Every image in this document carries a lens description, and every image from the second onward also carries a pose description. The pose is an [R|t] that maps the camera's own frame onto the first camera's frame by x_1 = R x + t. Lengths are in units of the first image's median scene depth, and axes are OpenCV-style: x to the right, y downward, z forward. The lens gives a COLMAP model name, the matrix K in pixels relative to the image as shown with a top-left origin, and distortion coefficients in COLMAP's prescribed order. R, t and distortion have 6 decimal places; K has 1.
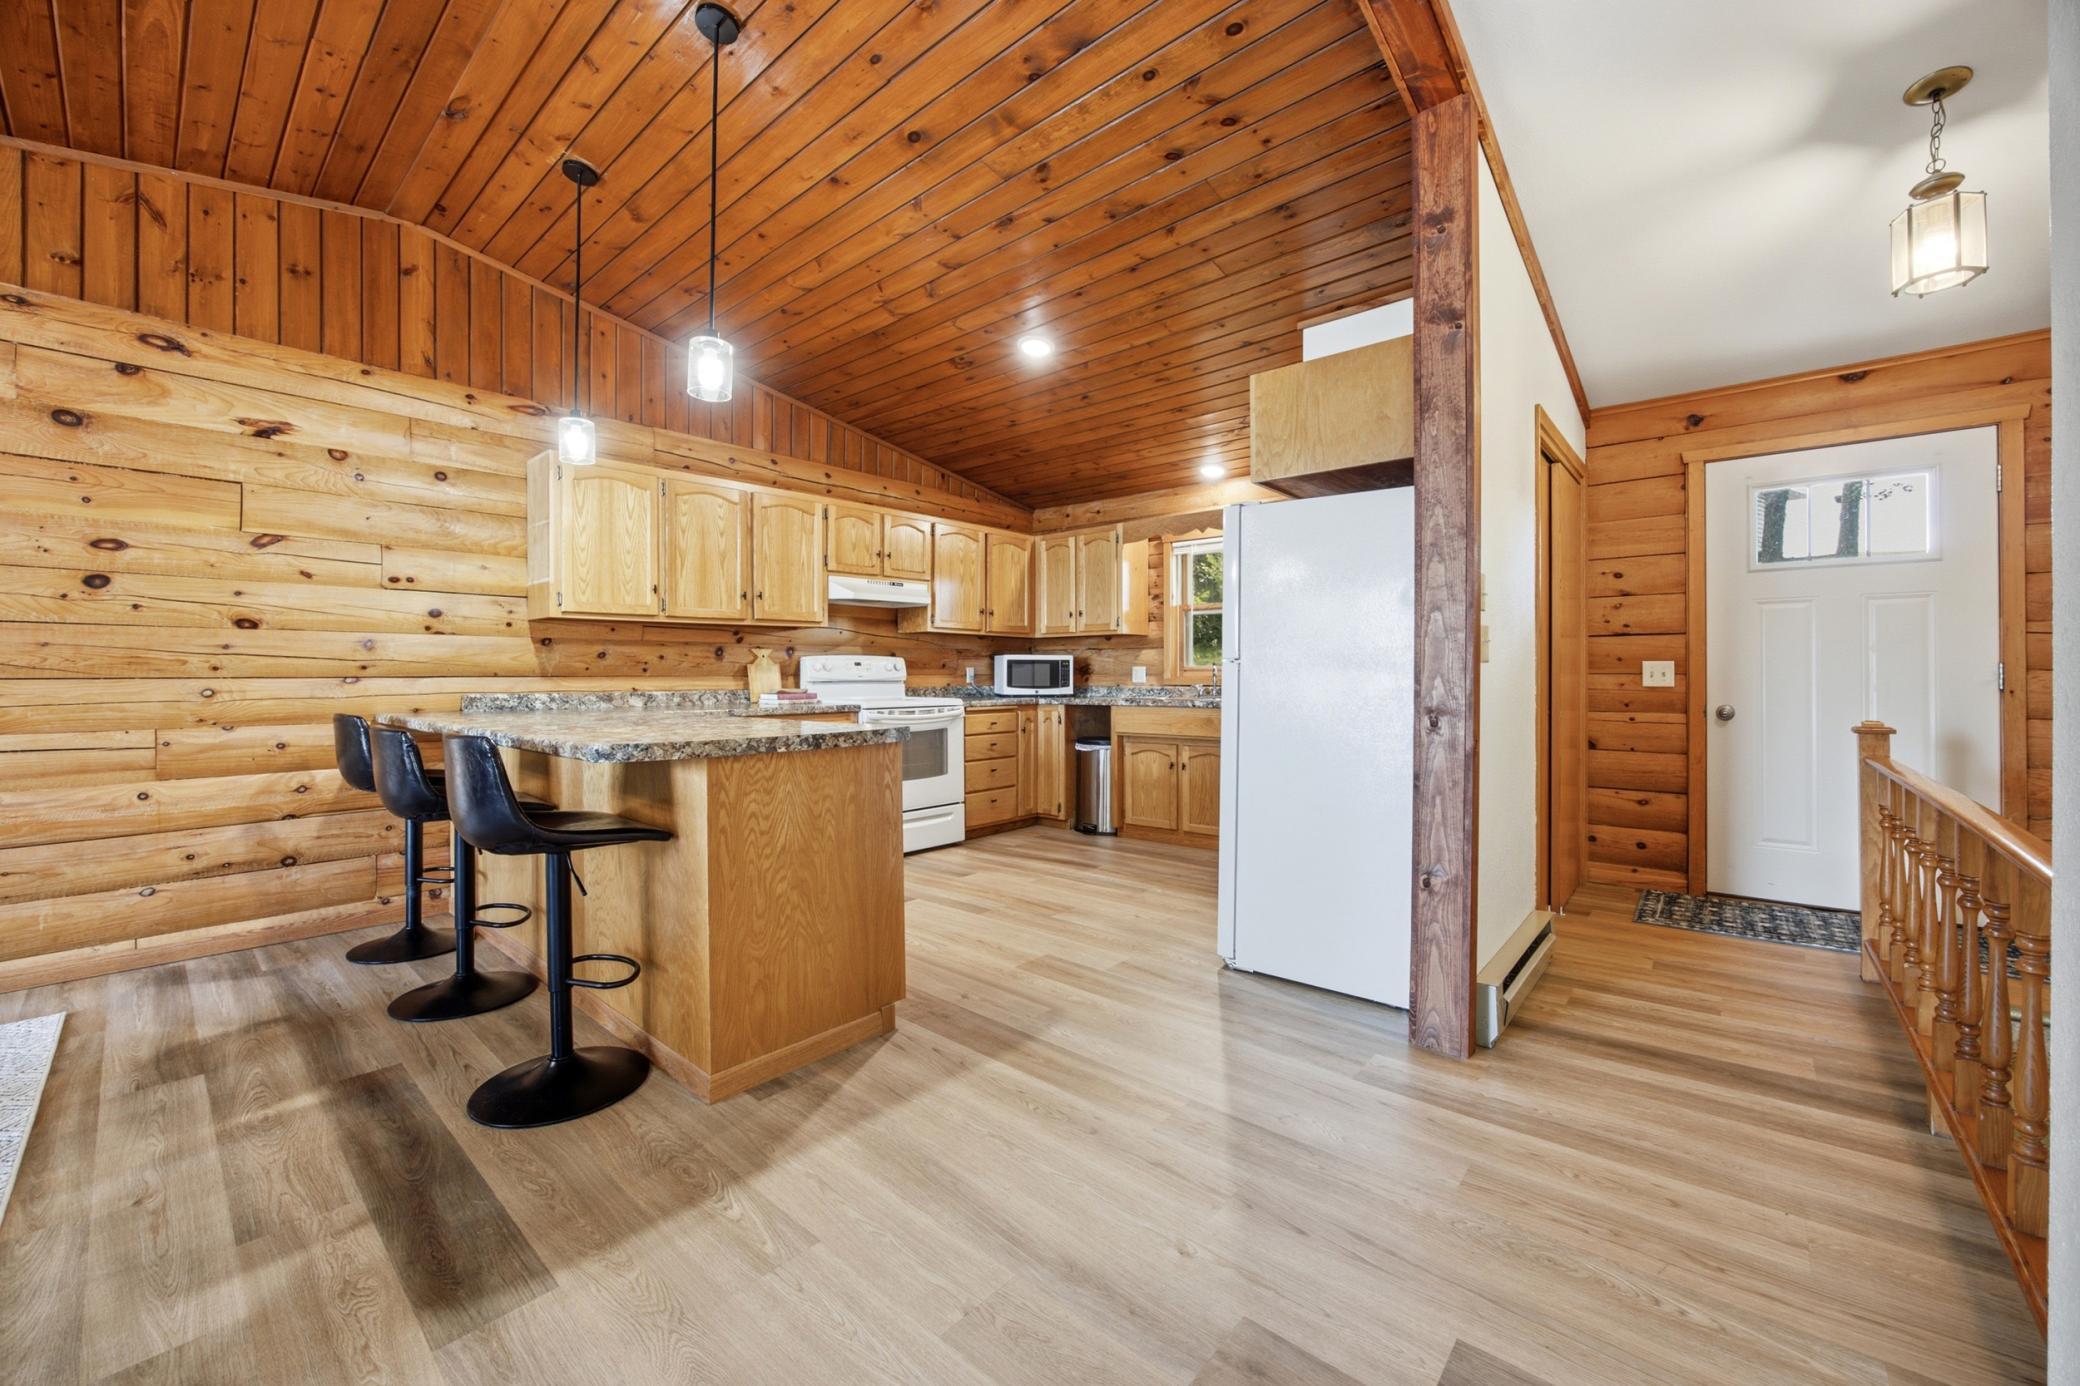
lens RADIAL K [[795.0, 0, 1040.0], [0, 795.0, 693.0], [0, 0, 1]] dist [0.000286, 0.000154]
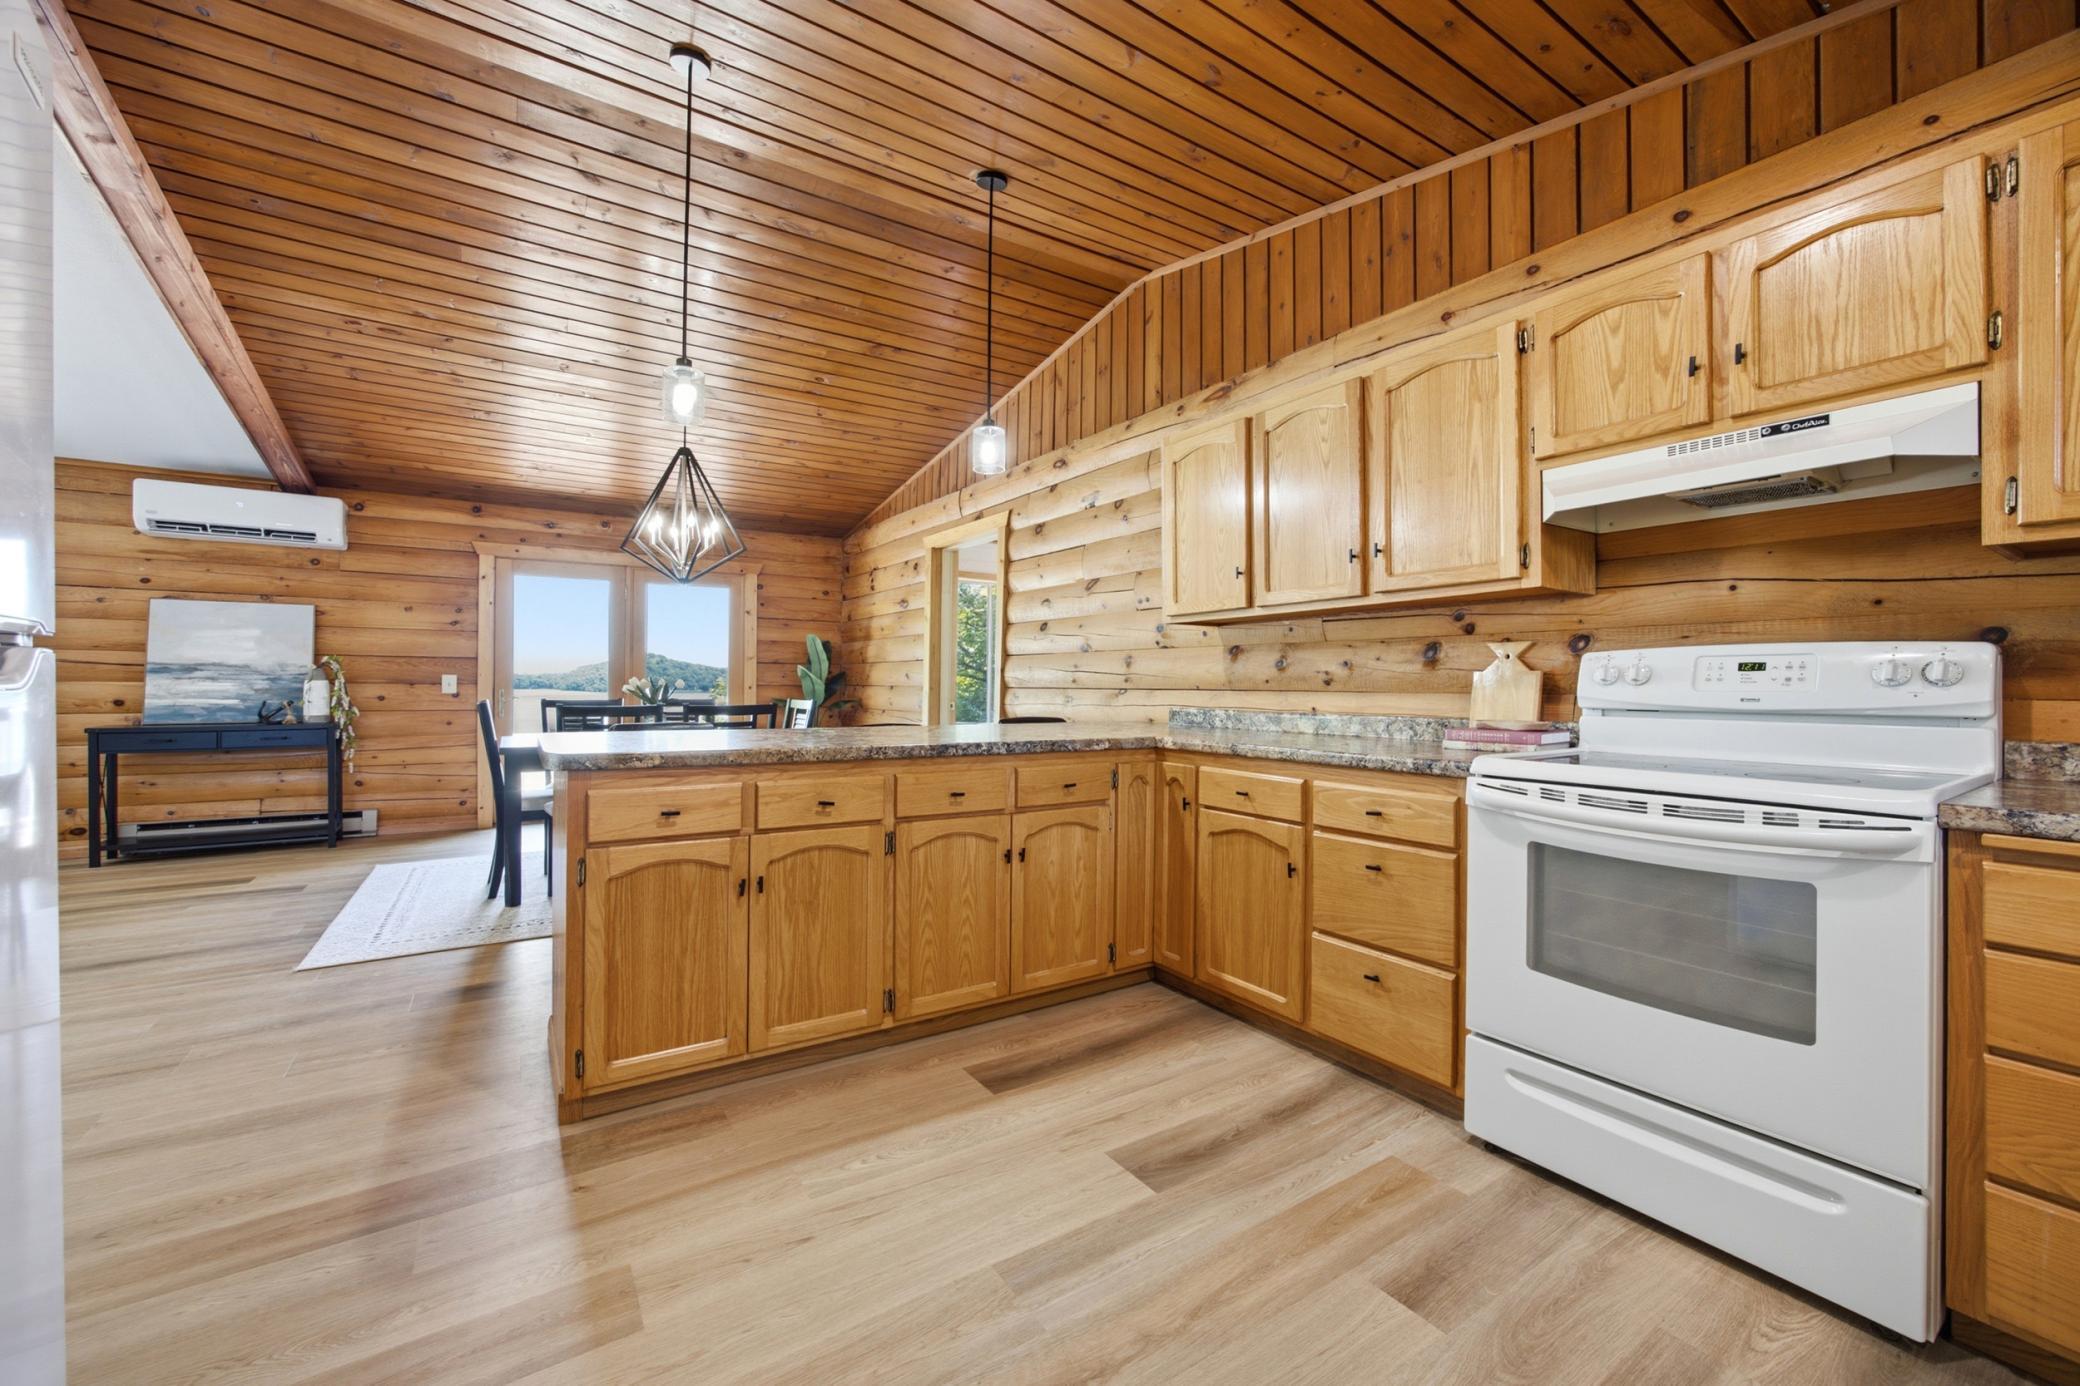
lens RADIAL K [[837.7, 0, 1035.8], [0, 837.7, 675.0], [0, 0, 1]] dist [-0.002206, -0.000033]
pose [[-0.269607, -0.011051, -0.962907, 0.317728], [-0.032116, 0.999481, -0.002478, -0.028450], [0.962435, 0.030257, -0.269822, 1.049655]]
